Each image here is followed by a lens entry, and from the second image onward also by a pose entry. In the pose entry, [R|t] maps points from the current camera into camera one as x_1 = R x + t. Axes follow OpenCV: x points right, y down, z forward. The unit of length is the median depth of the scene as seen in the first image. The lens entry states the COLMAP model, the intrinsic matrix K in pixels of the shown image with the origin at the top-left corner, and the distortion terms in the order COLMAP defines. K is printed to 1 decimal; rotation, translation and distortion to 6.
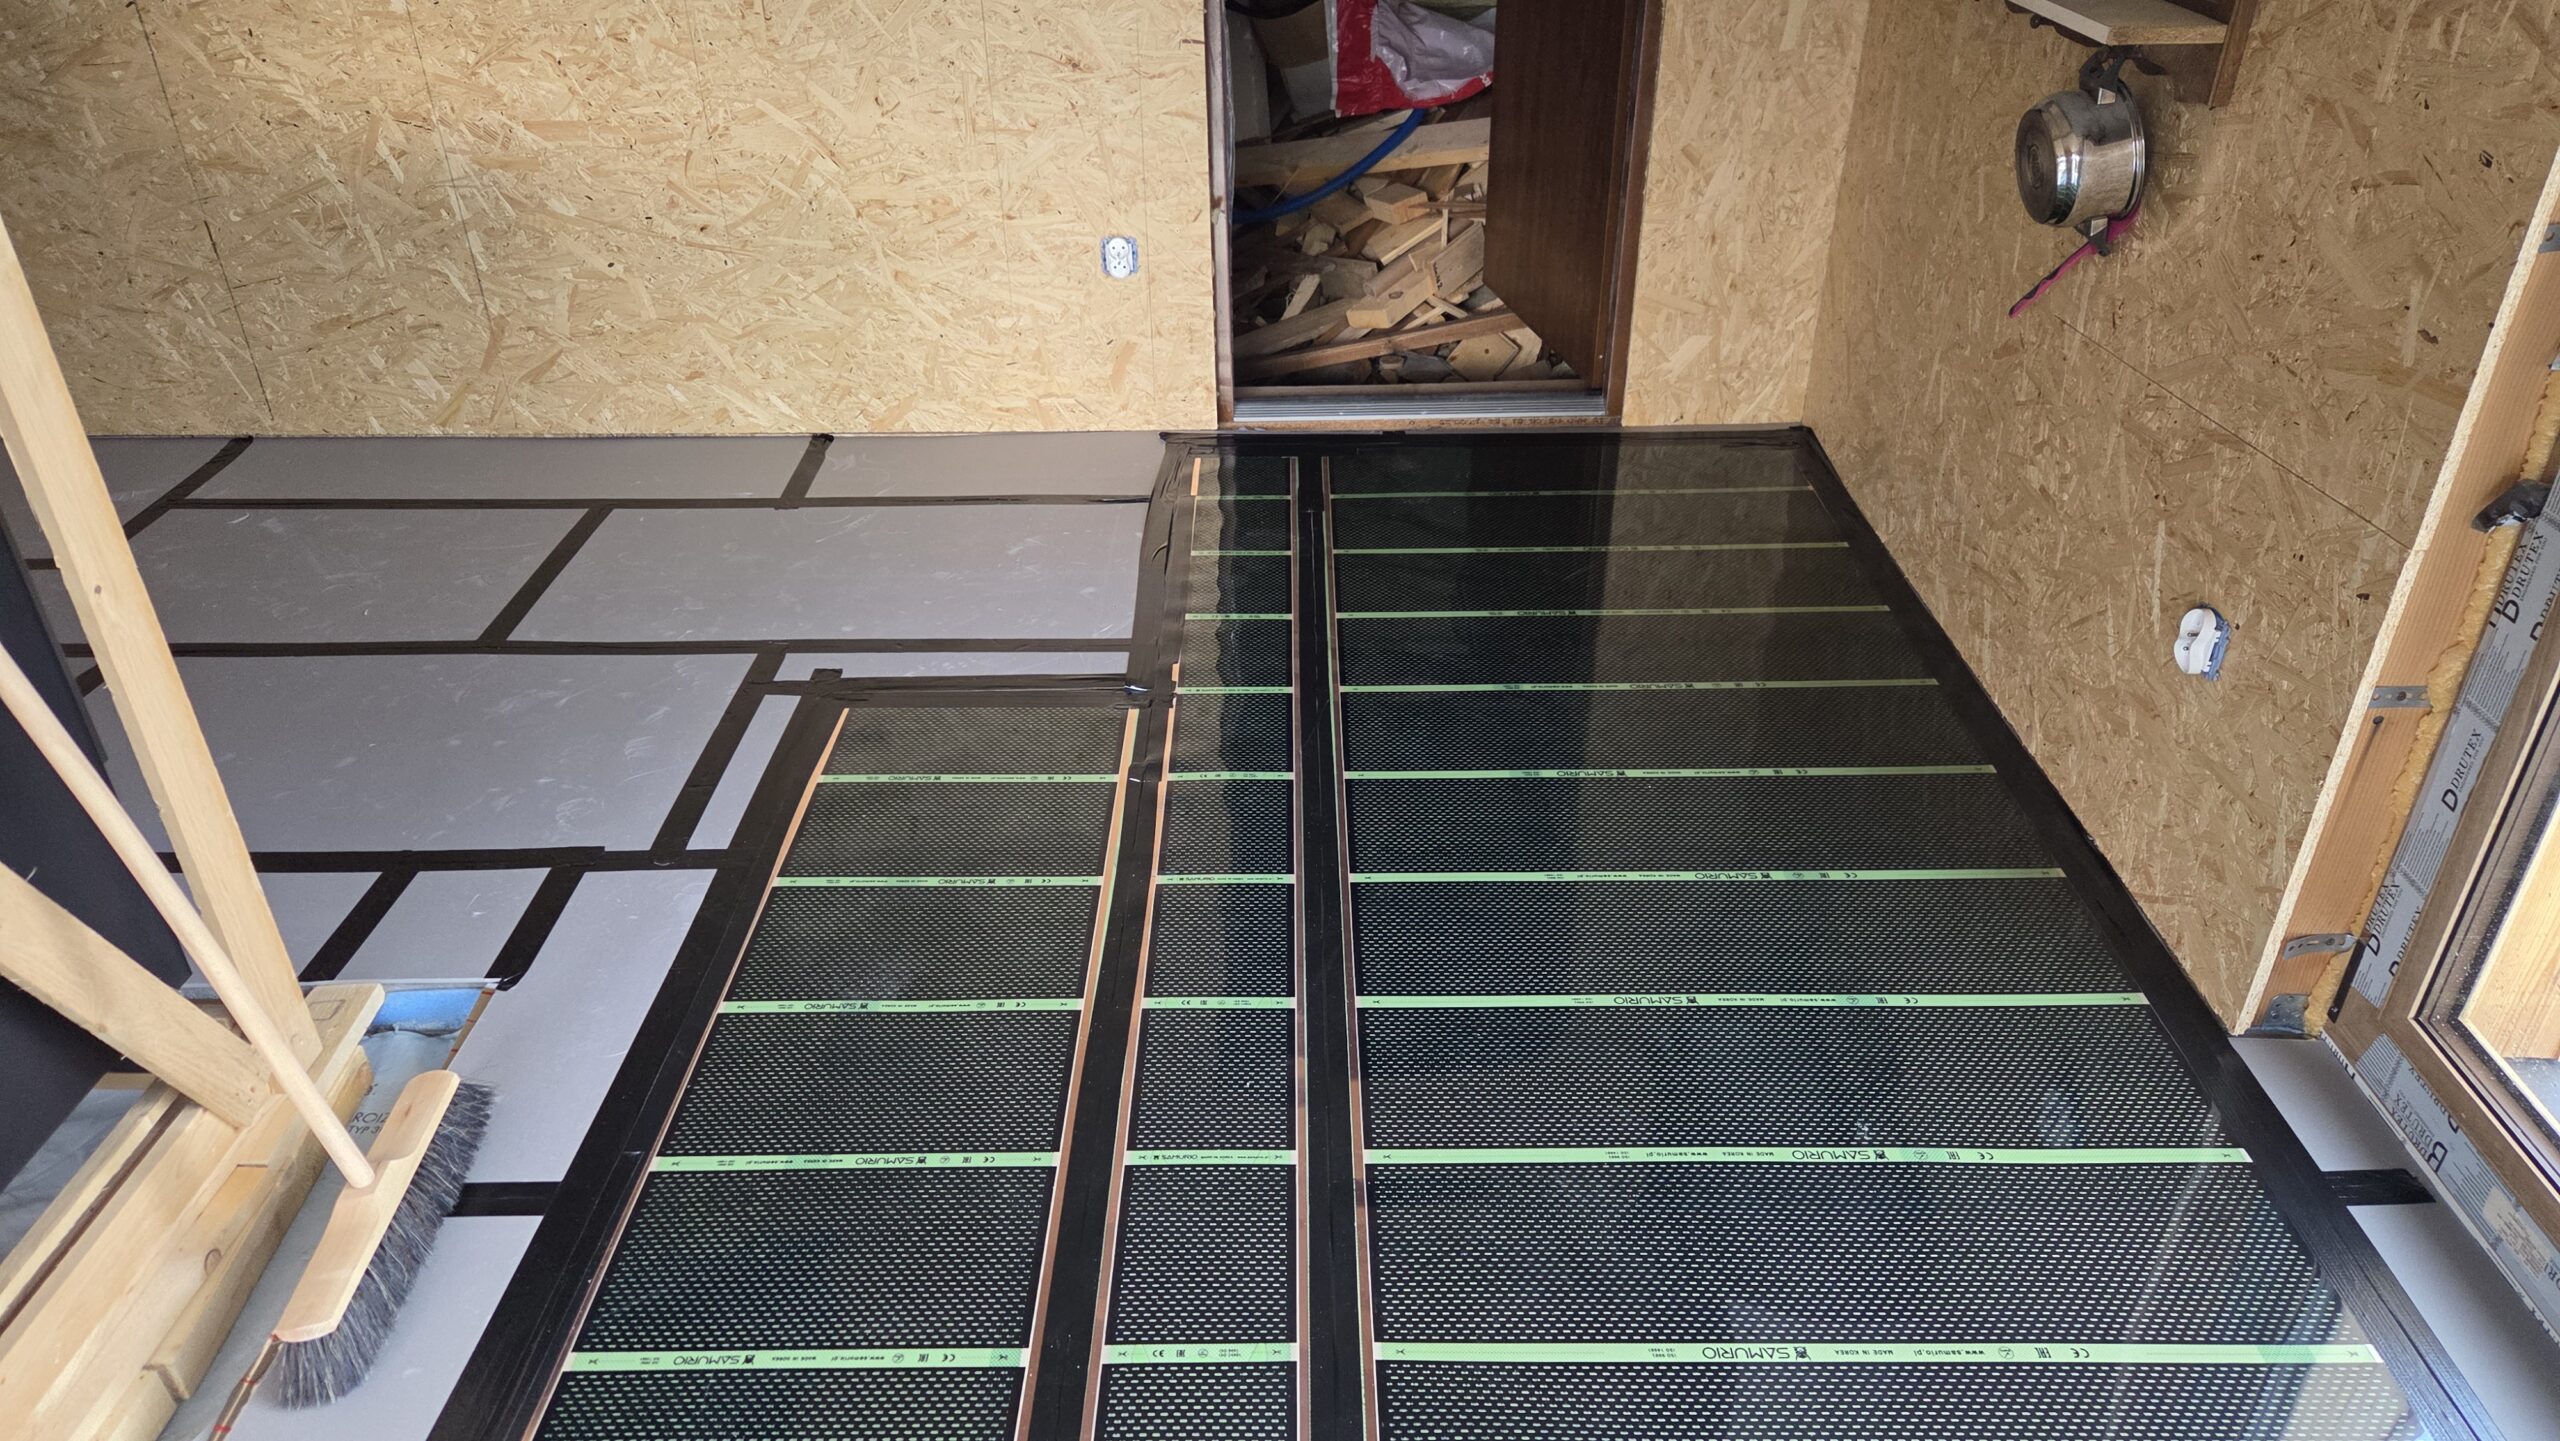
lens RADIAL K [[1694.7, 0, 1275.5], [0, 1694.7, 721.5], [0, 0, 1]] dist [-0.034725, 0.002500]
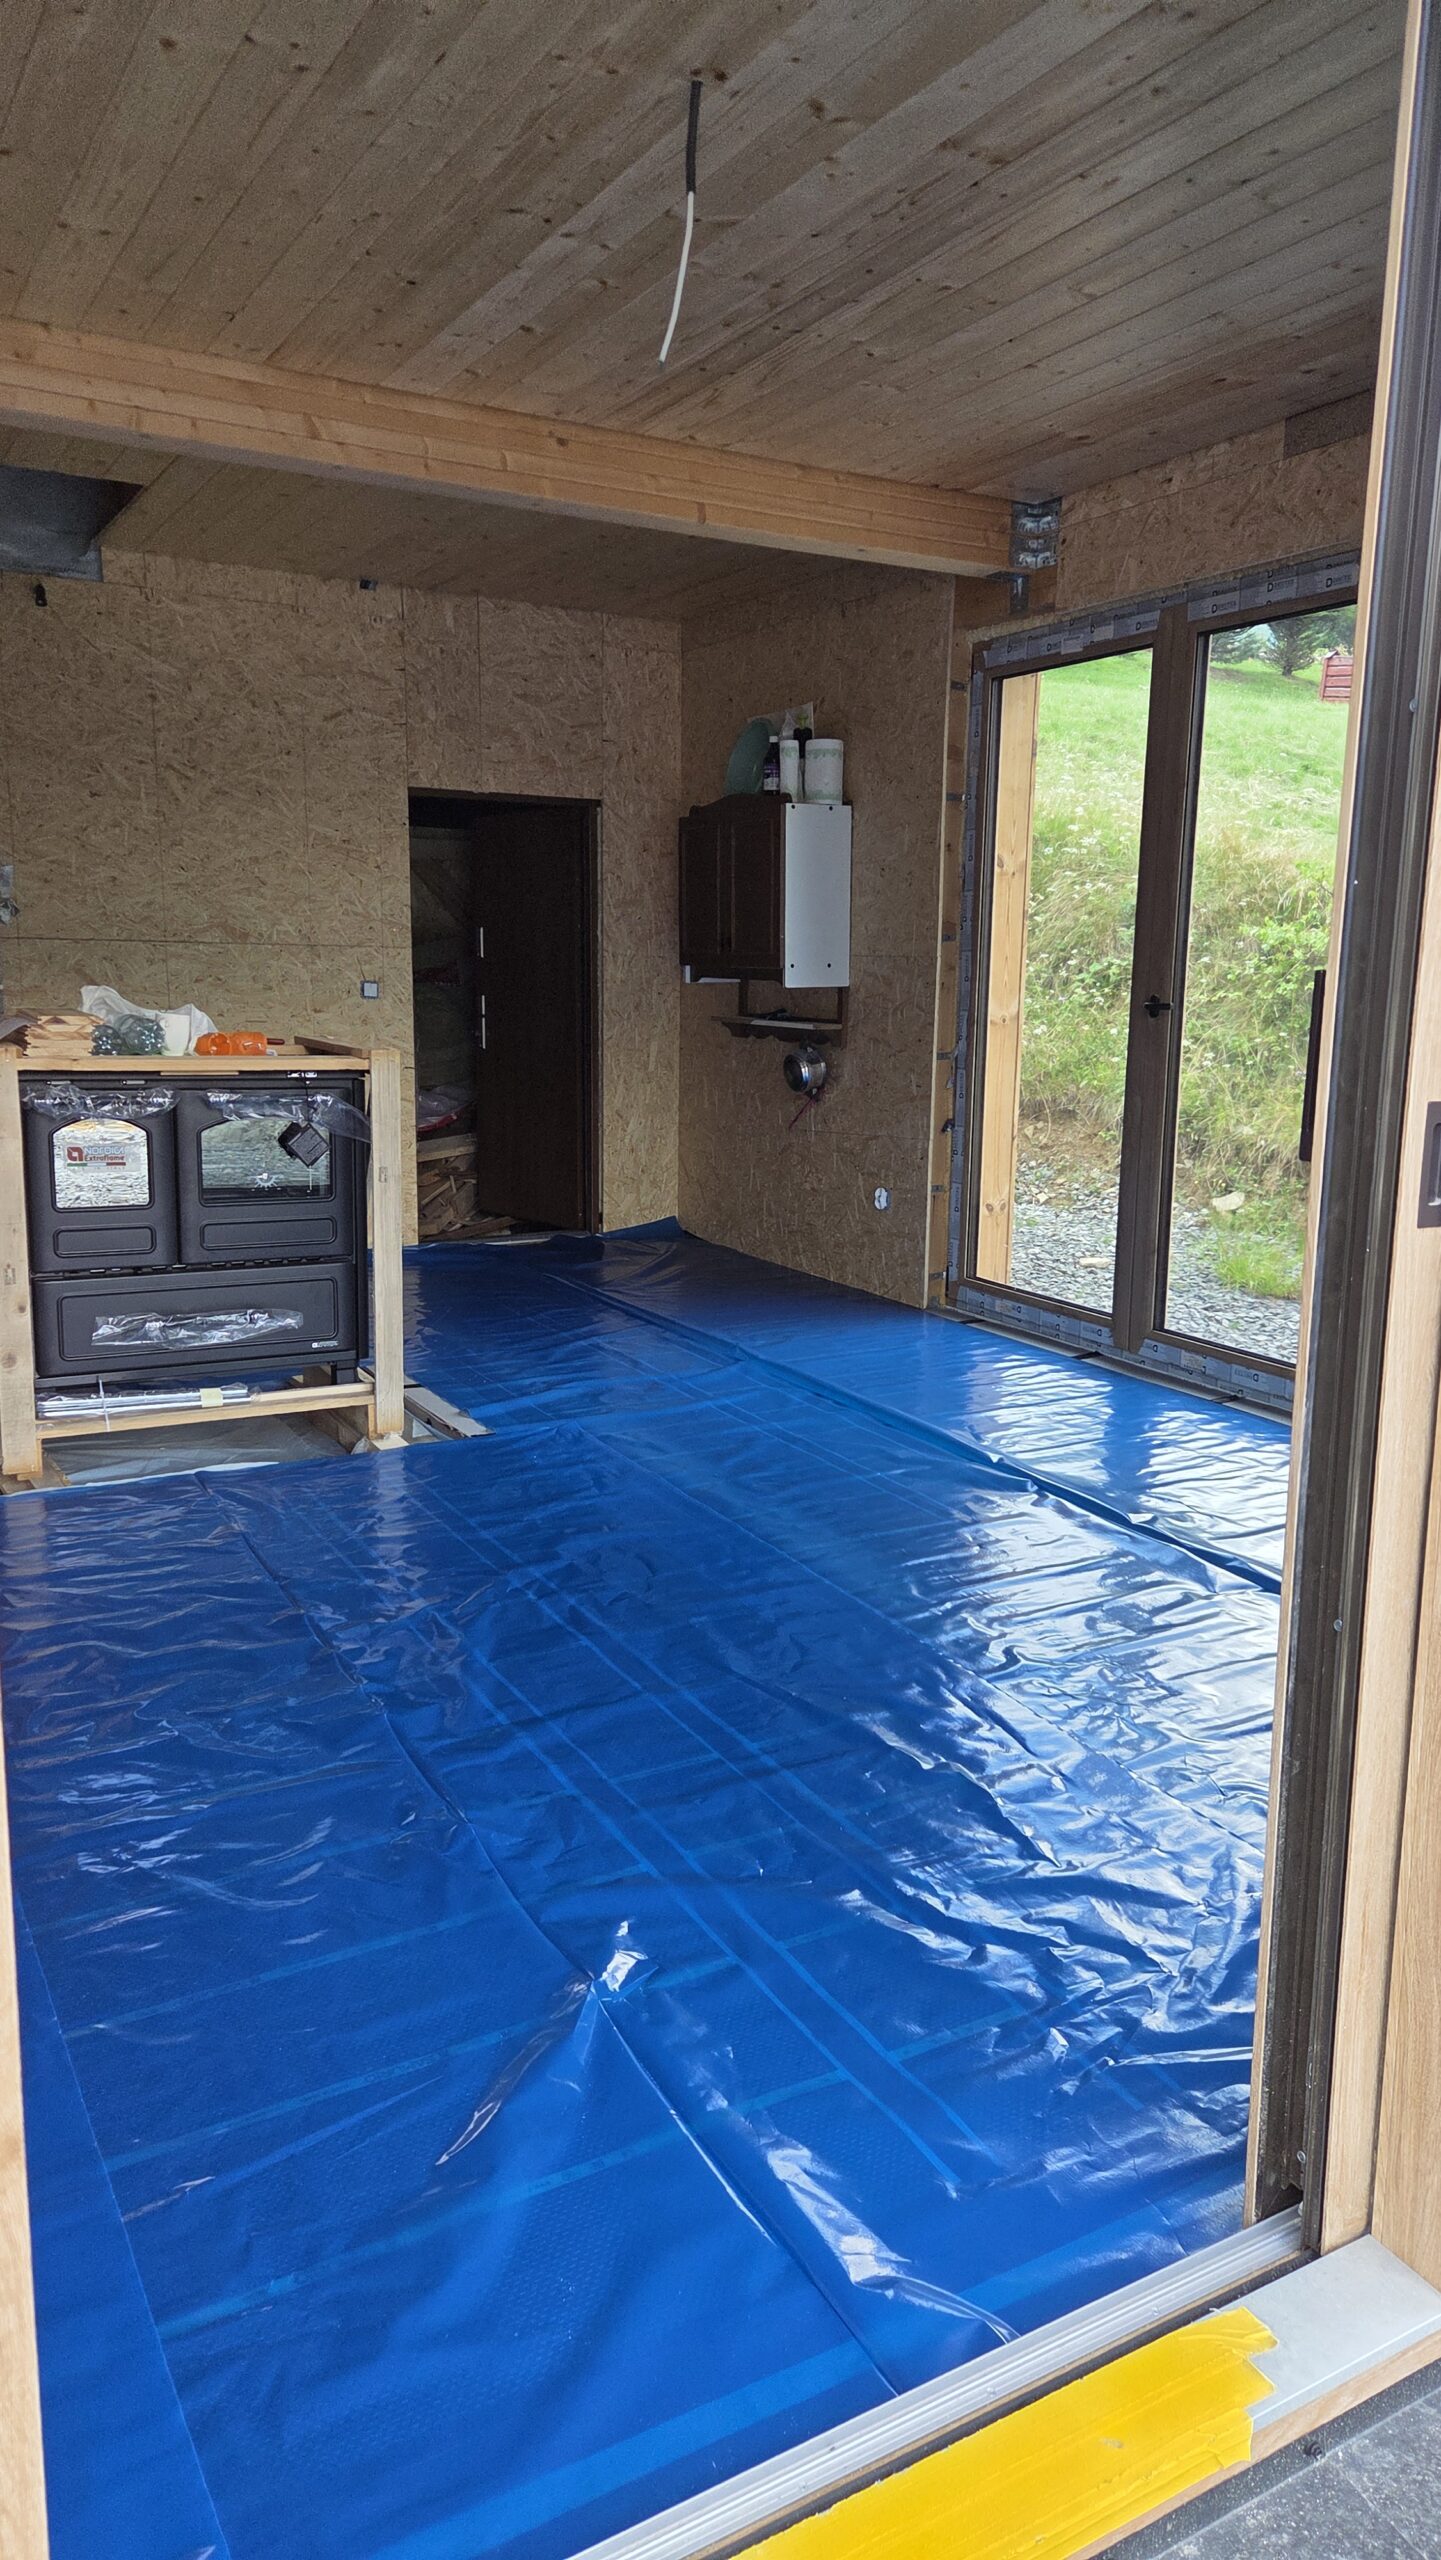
lens RADIAL K [[1694.7, 0, 725.7], [0, 1694.7, 1275.2], [0, 0, 1]] dist [-0.034725, 0.002500]
pose [[0.870005, -0.062366, 0.489083, -1.176124], [0.231269, 0.927690, -0.293097, 0.879264], [-0.435438, 0.368105, 0.821518, -1.334734]]
